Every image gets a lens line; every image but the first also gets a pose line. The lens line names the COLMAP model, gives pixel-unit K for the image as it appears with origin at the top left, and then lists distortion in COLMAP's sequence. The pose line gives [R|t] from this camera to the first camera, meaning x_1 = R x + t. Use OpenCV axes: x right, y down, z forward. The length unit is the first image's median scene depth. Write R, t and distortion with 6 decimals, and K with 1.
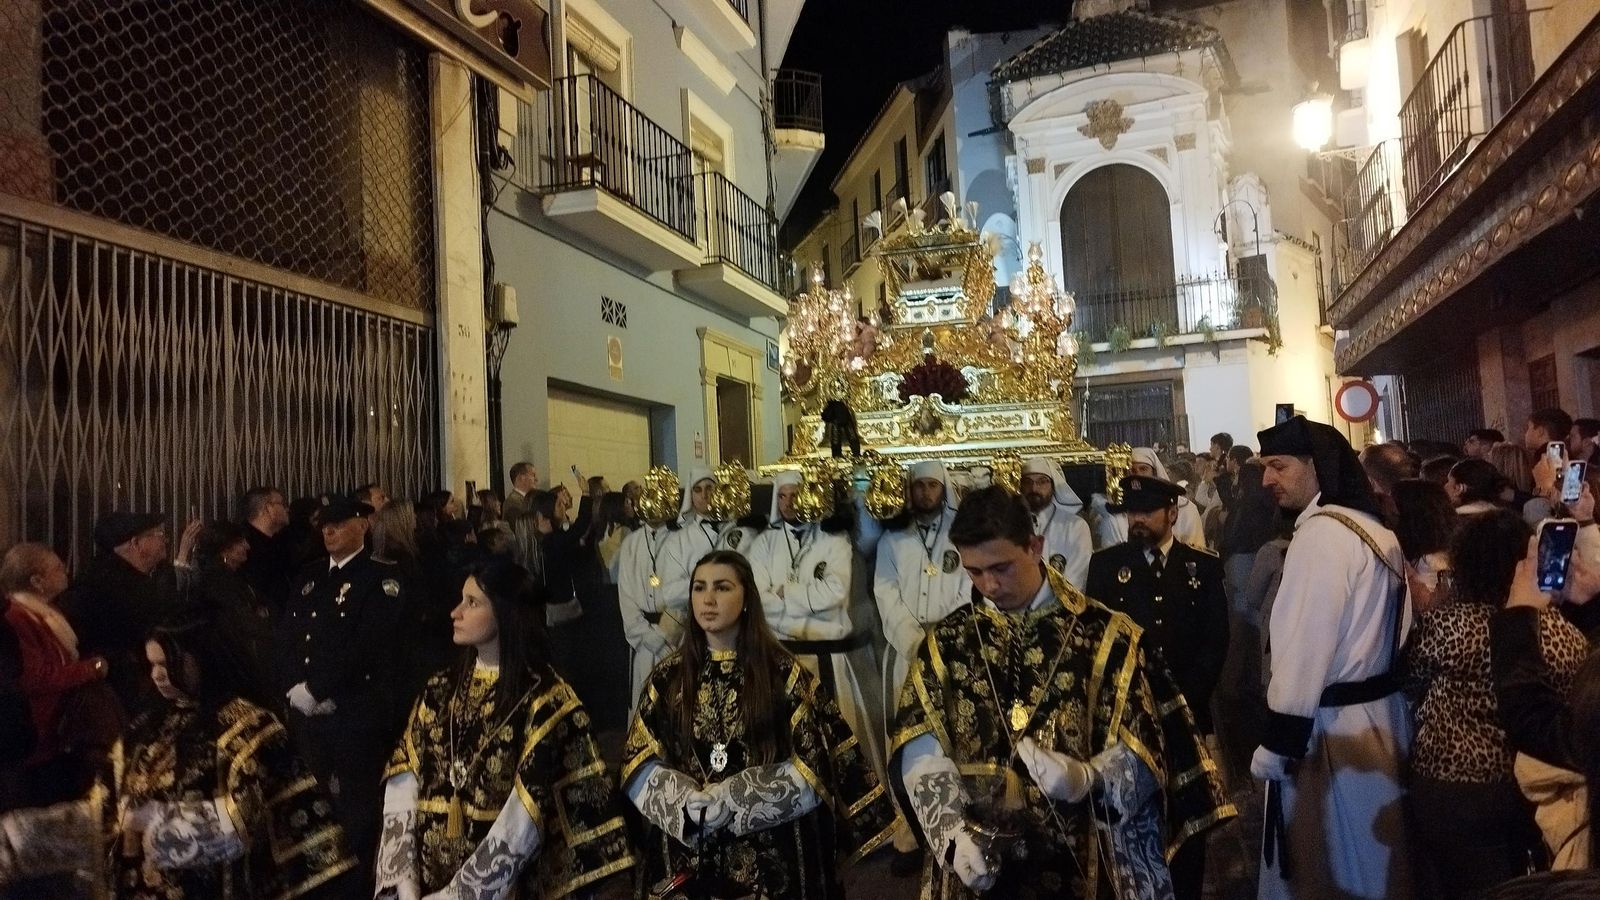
lens RADIAL K [[1141.7, 0, 800.0], [0, 1141.7, 450.0], [0, 0, 1]] dist [0.019674, -0.000301]
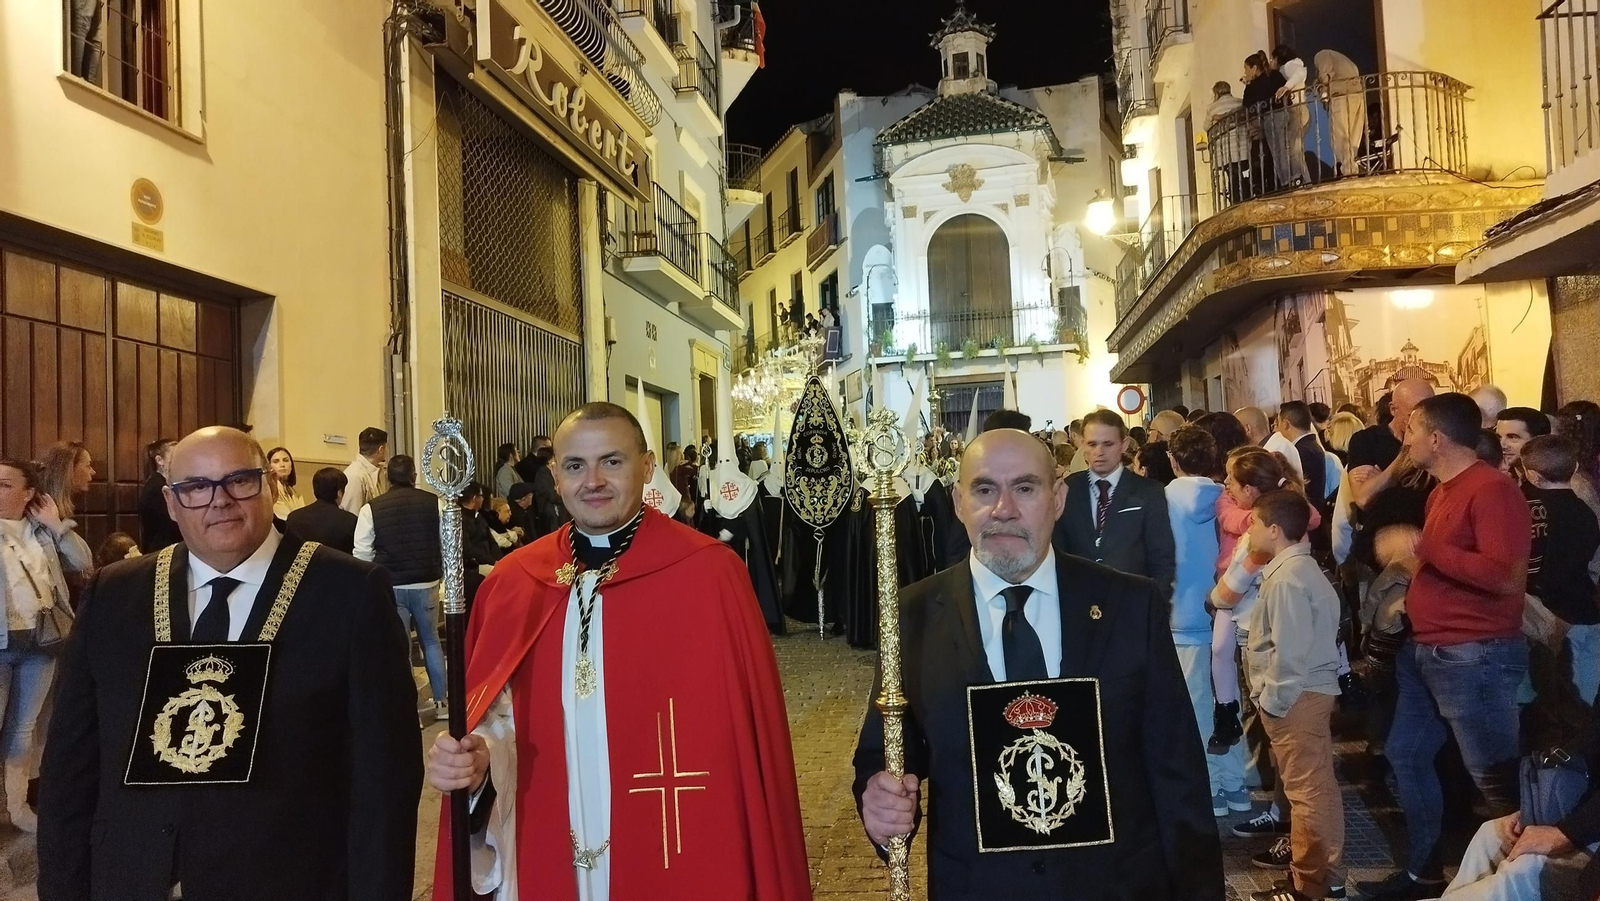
lens RADIAL K [[1210.5, 0, 800.0], [0, 1210.5, 450.5], [0, 0, 1]] dist [0.074812, -0.000637]
pose [[0.989566, 0.015847, 0.143203, -0.111300], [-0.017111, 0.999825, 0.007601, 0.012552], [-0.143058, -0.009972, 0.989664, -0.350396]]
